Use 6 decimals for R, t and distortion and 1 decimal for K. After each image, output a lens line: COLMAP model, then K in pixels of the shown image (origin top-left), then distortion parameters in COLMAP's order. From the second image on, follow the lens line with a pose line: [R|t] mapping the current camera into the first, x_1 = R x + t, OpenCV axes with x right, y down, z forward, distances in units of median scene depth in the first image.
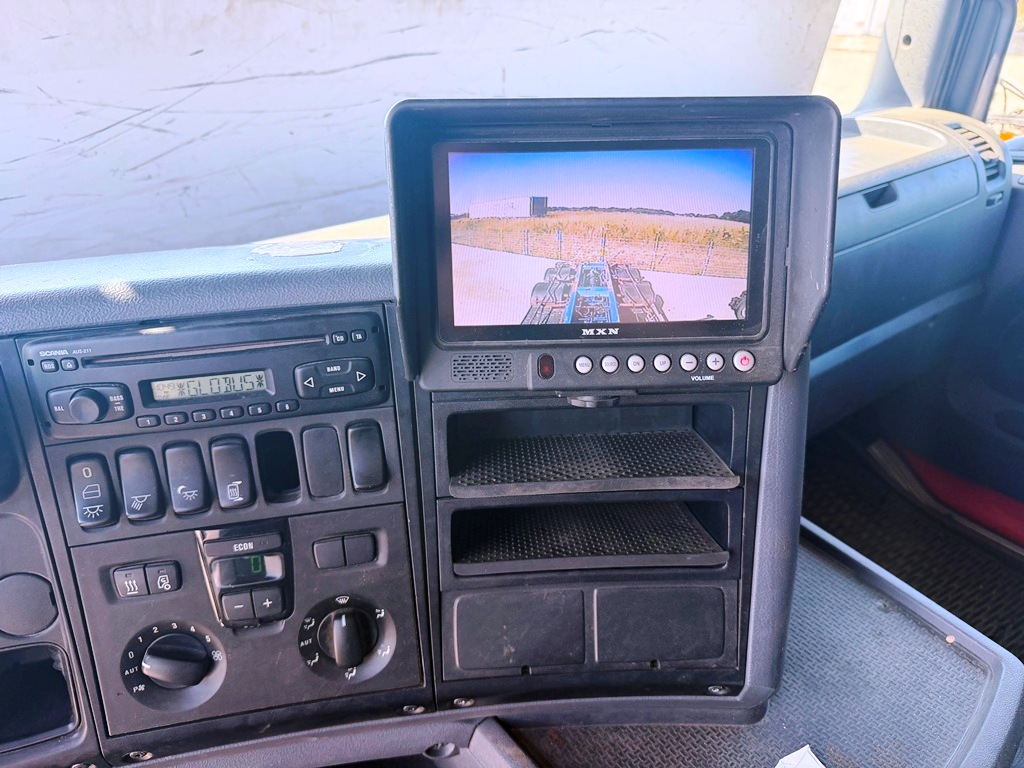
lens RADIAL K [[727.9, 0, 512.2], [0, 727.9, 382.3], [0, 0, 1]] dist [0.049857, -0.063834]
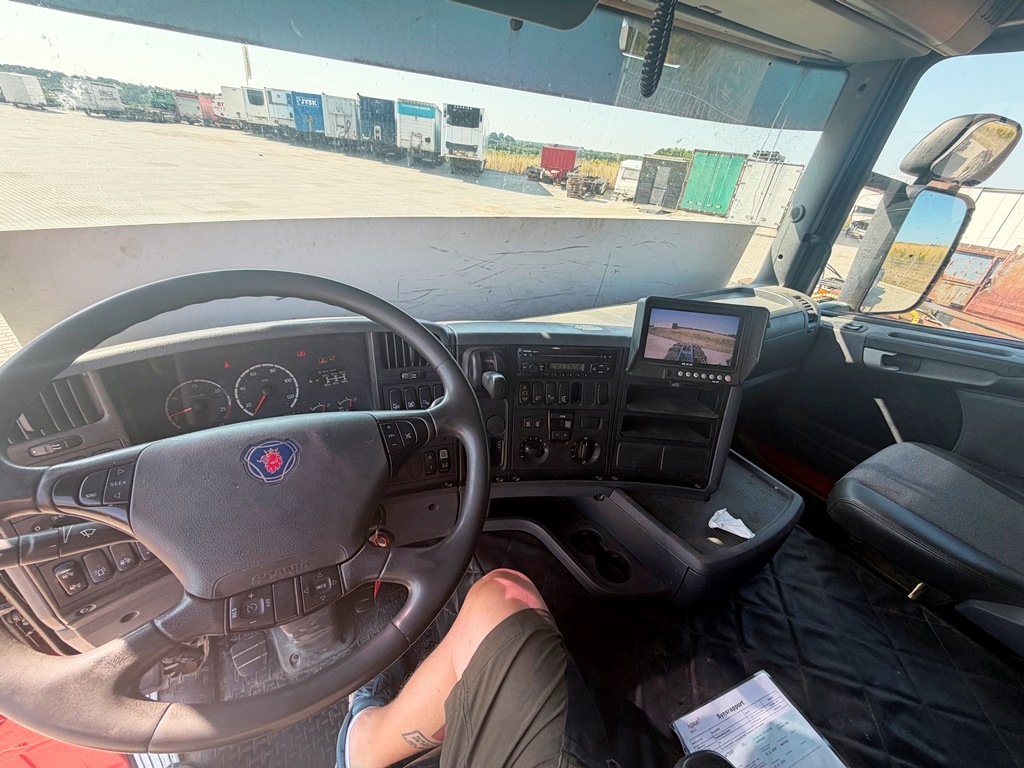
lens RADIAL K [[407.3, 0, 509.5], [0, 407.3, 386.1], [0, 0, 1]] dist [0.013206, 0.000047]
pose [[0.991473, 0.125153, -0.036315, -0.548368], [-0.125442, 0.992084, -0.005773, 0.129226], [0.035305, 0.010279, 0.999324, -0.822024]]
